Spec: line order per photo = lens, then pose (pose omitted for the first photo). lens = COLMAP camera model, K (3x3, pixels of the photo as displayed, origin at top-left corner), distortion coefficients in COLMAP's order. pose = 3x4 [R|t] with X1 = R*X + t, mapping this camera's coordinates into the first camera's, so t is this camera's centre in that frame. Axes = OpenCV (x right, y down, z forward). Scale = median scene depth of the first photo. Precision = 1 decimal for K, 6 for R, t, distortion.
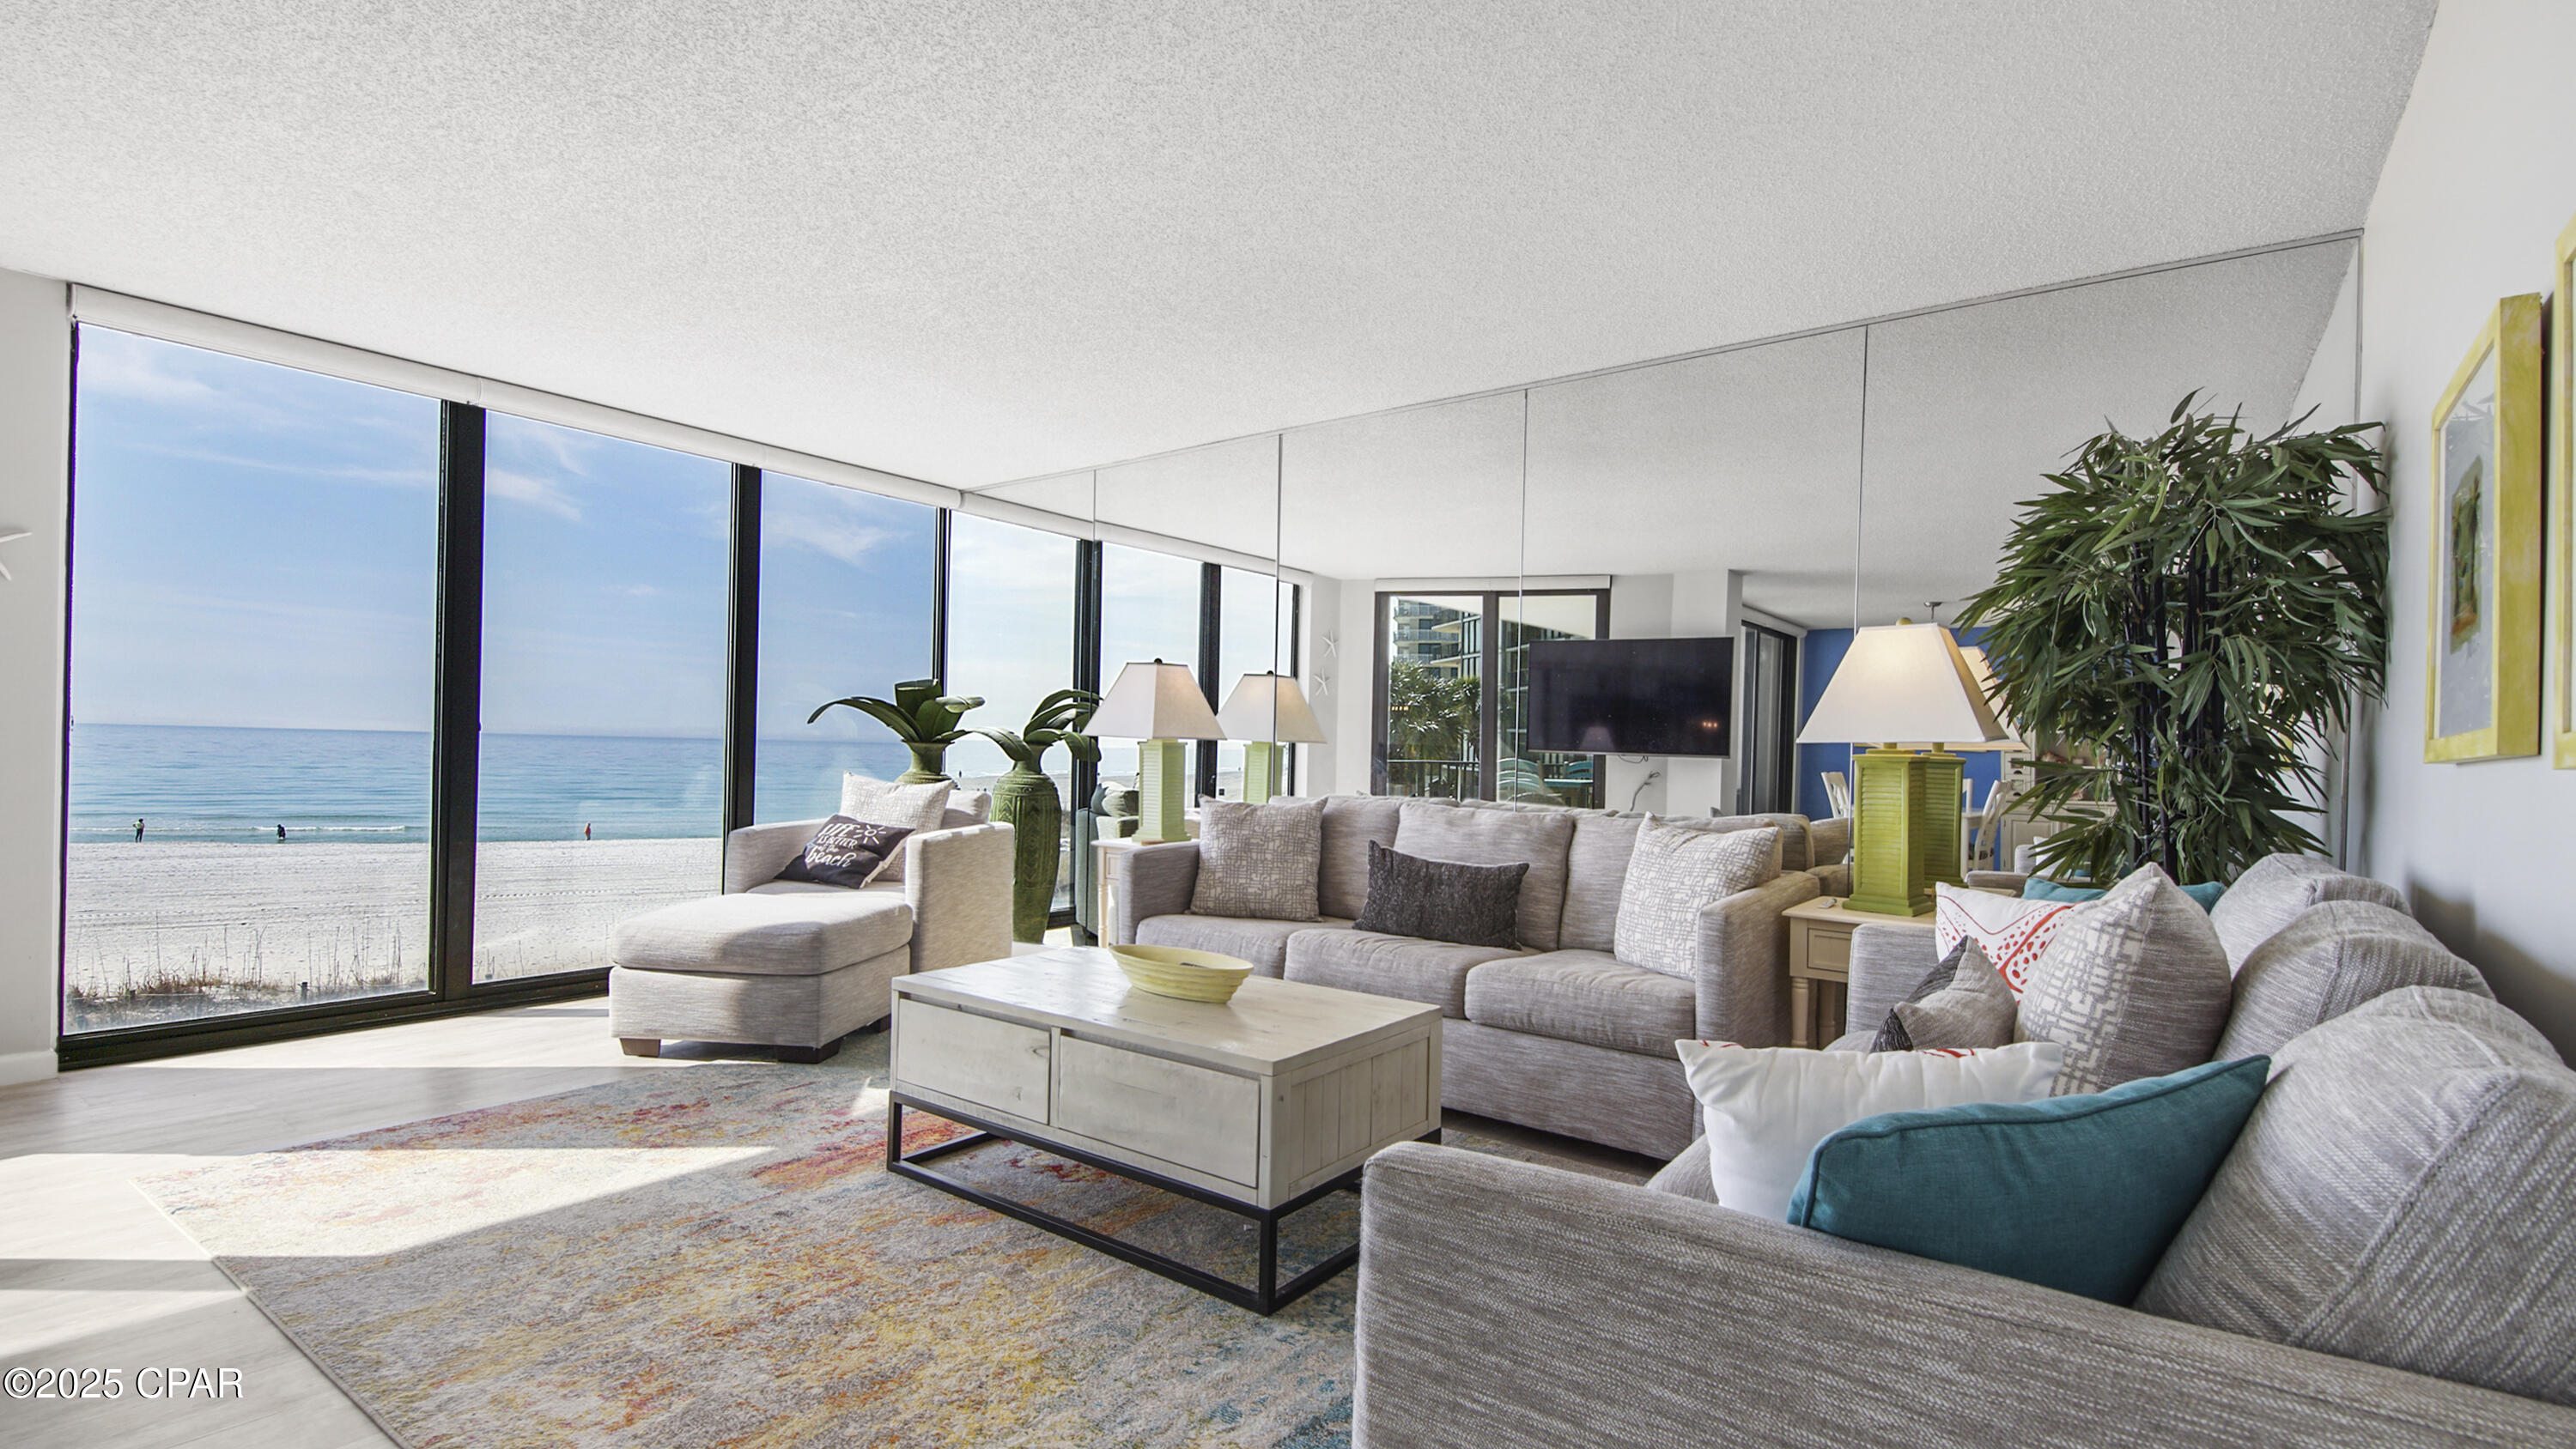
lens RADIAL K [[1172.5, 0, 1280.8], [0, 1172.5, 757.6], [0, 0, 1]] dist [0.049776, -0.032687]
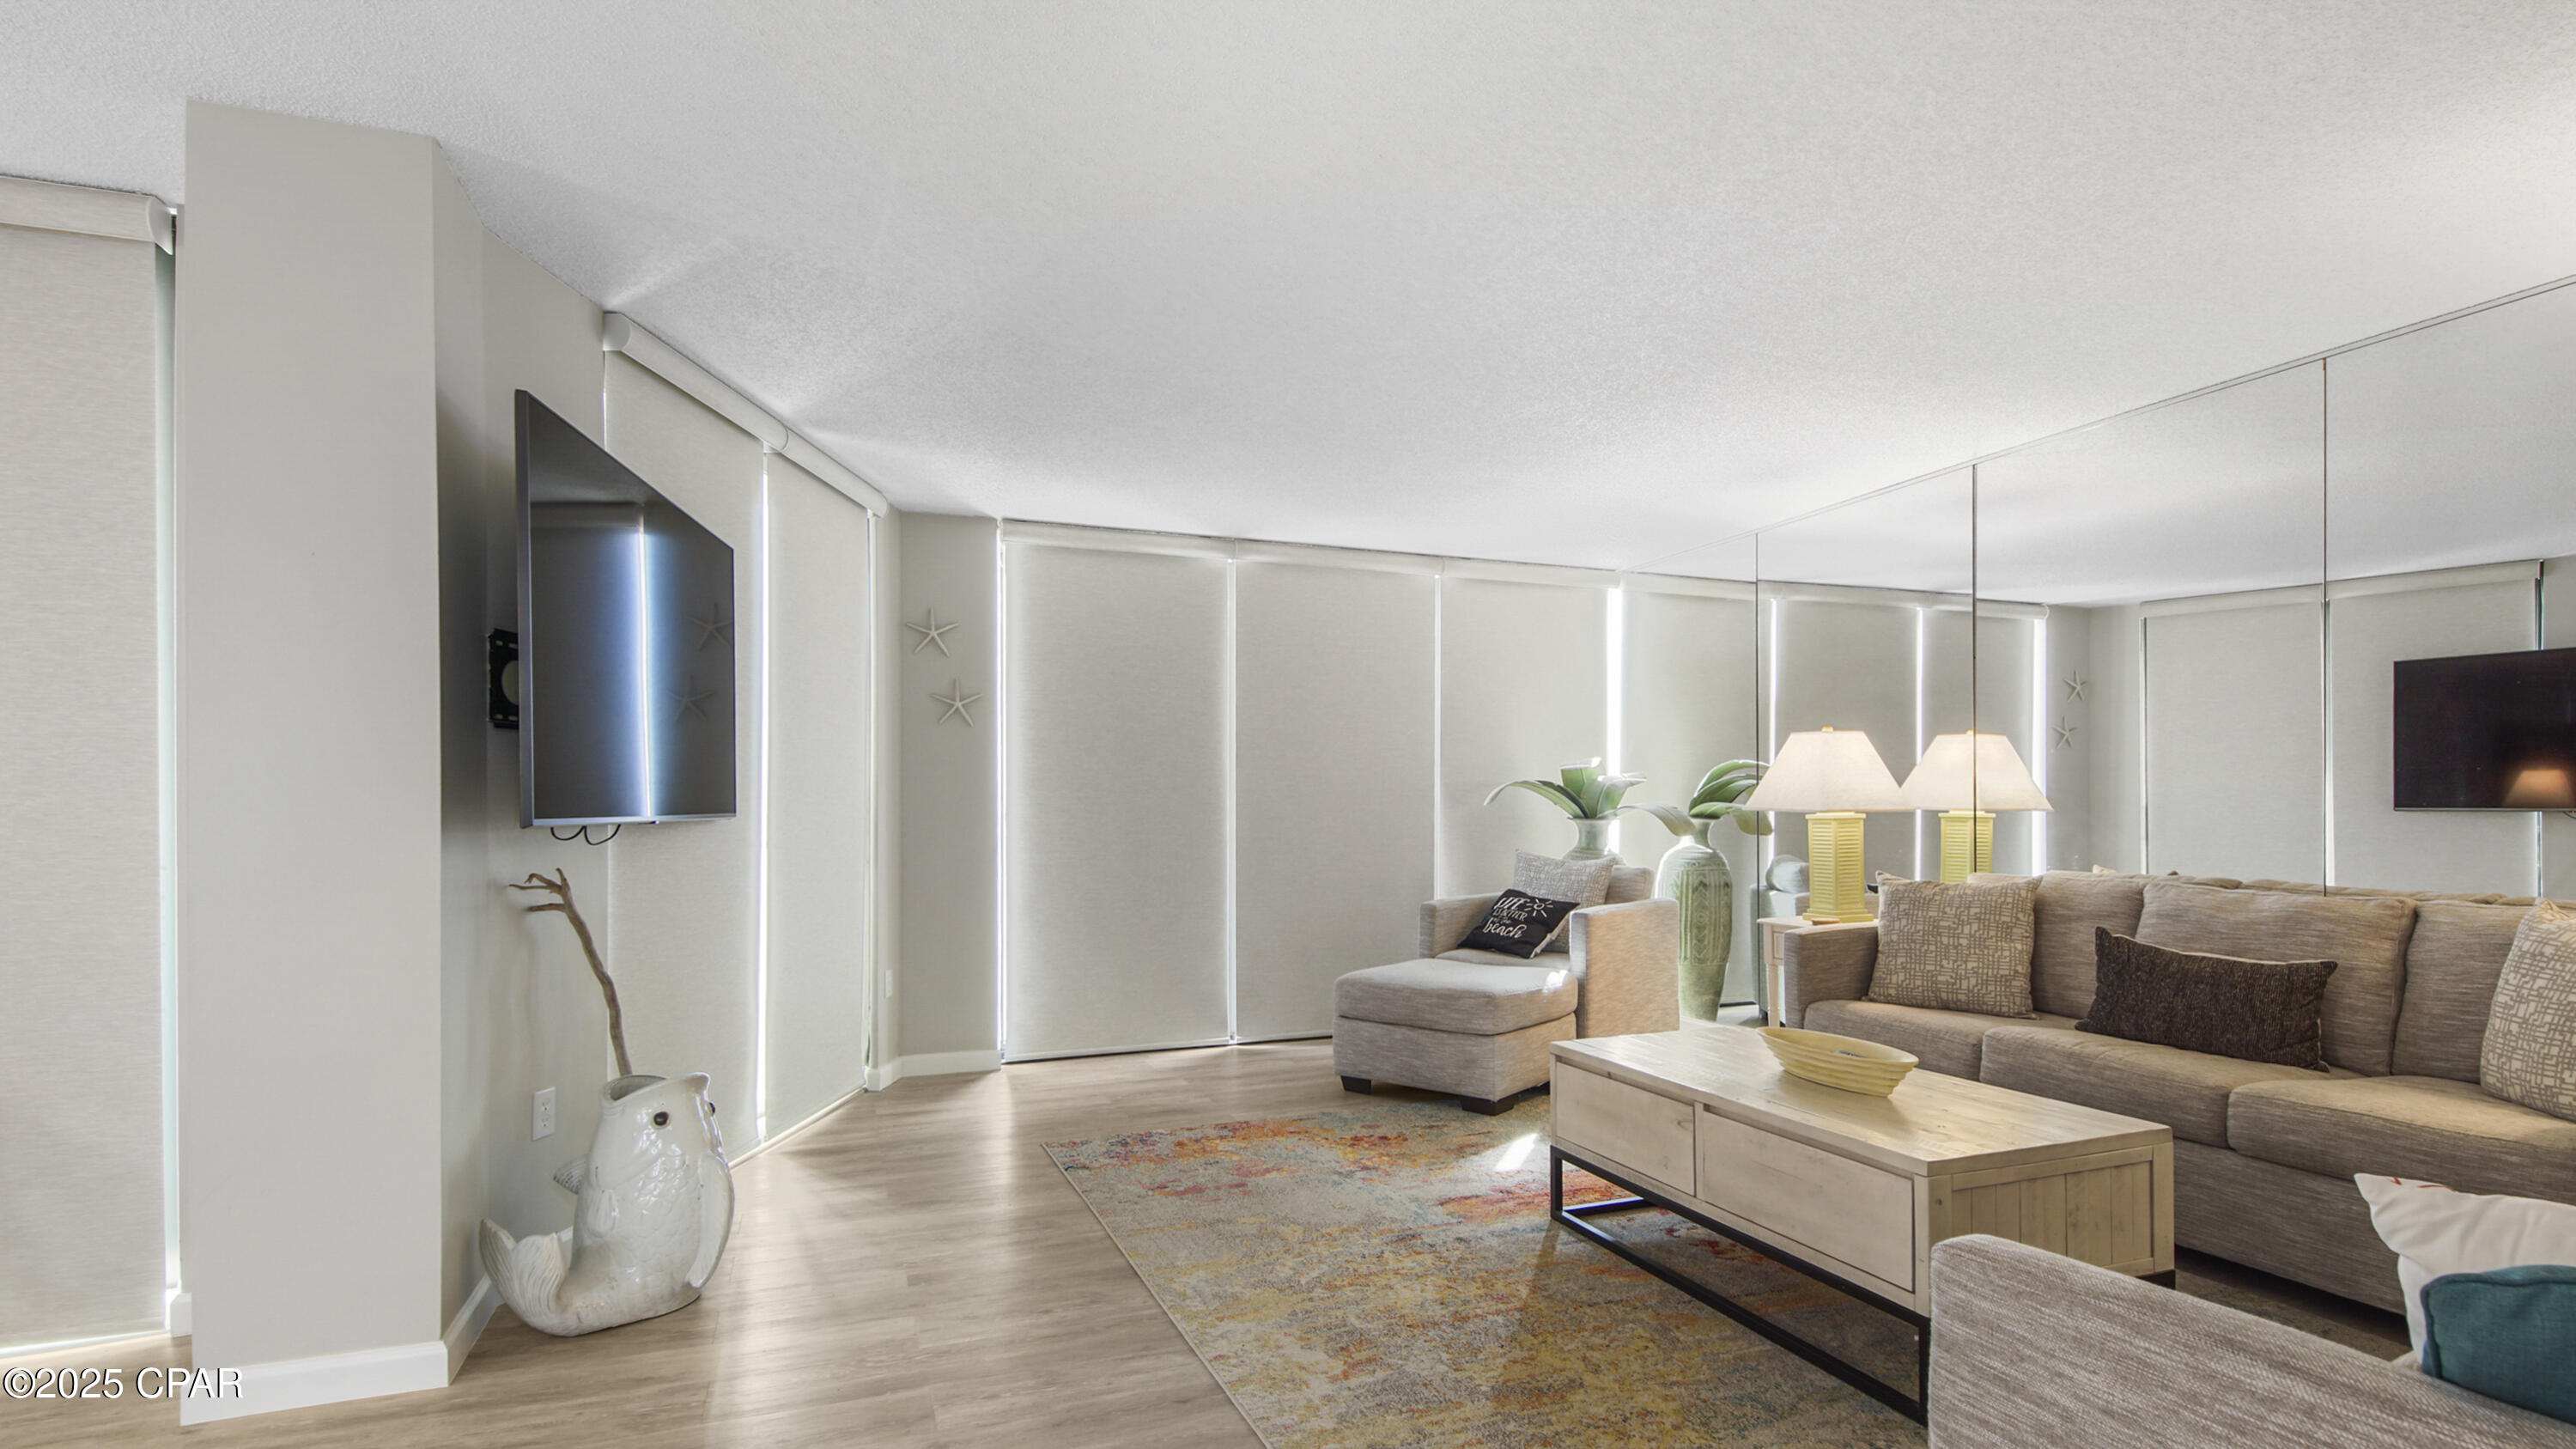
lens RADIAL K [[1203.2, 0, 1302.1], [0, 1203.2, 814.8], [0, 0, 1]] dist [0.051183, -0.036615]
pose [[0.856010, -0.023041, -0.516445, 0.056939], [0.018432, 0.999731, -0.014051, -0.012250], [0.516631, 0.002509, 0.856205, -0.077283]]
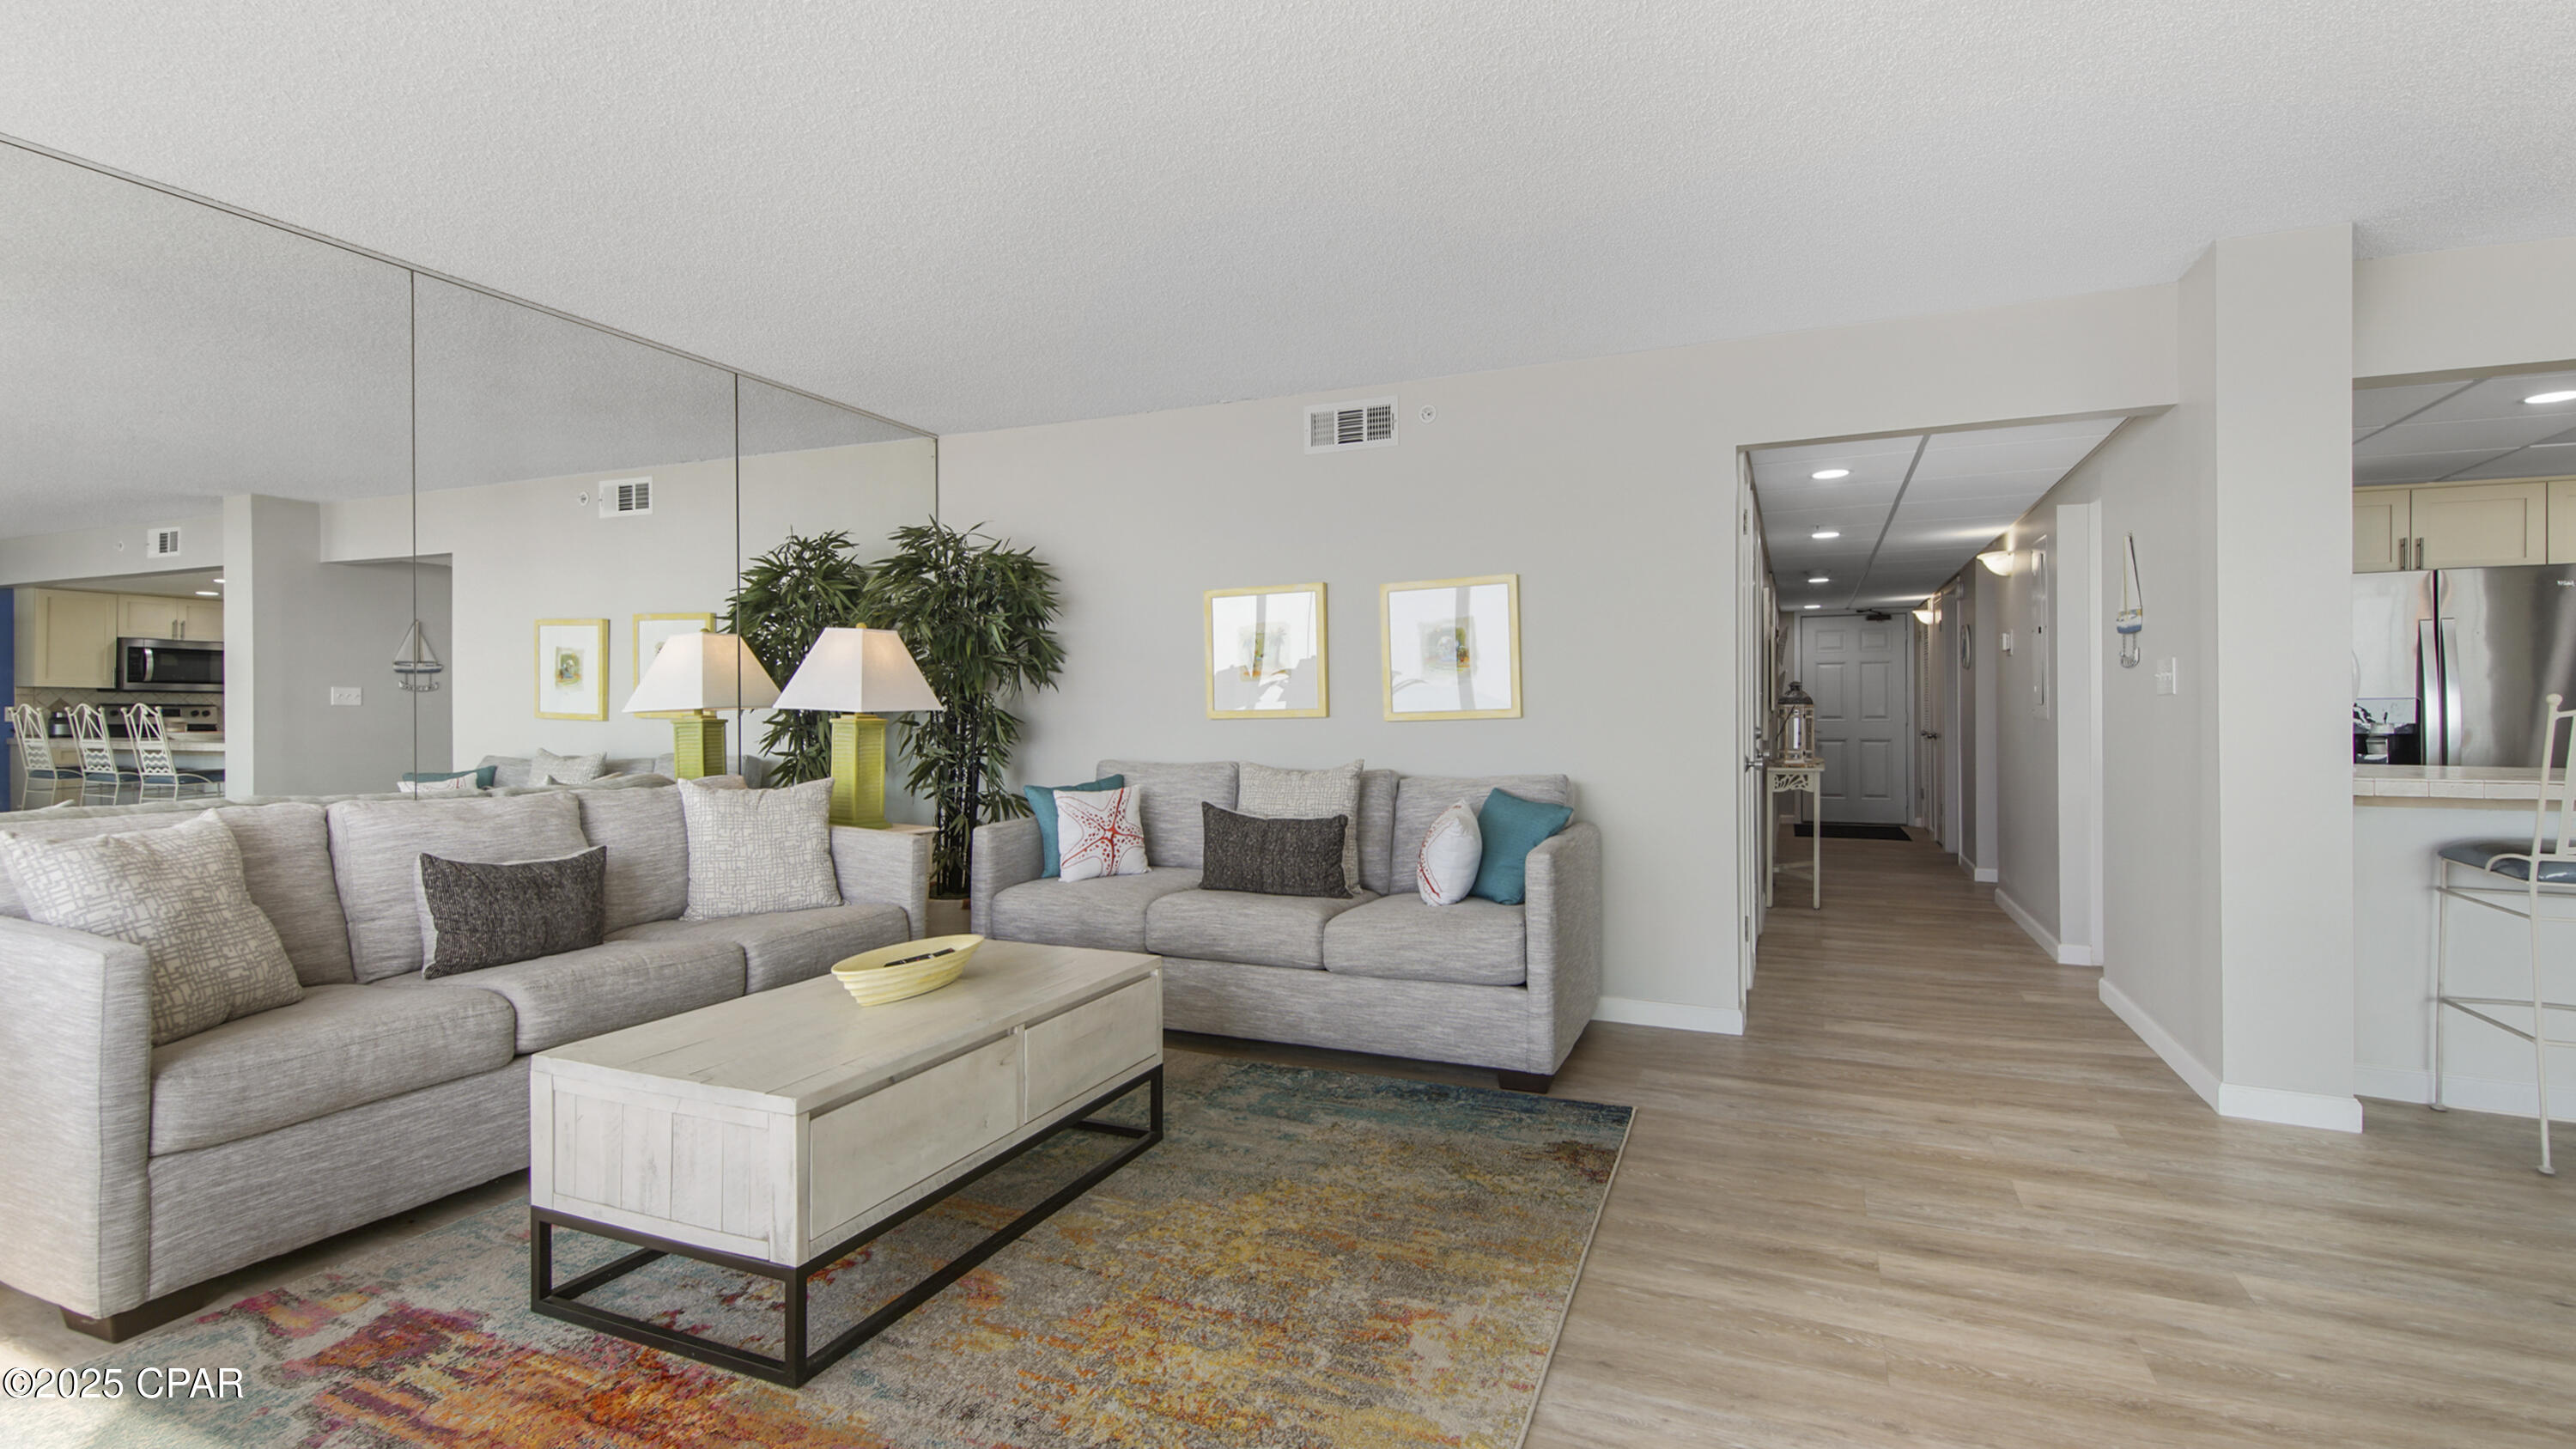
lens RADIAL K [[1181.9, 0, 1288.0], [0, 1181.9, 724.5], [0, 0, 1]] dist [-0.003301, -0.001204]
pose [[-0.242987, -0.031759, 0.969509, -1.021332], [0.006434, 0.999389, 0.034350, -0.041719], [-0.970008, 0.014584, -0.242634, 0.885952]]
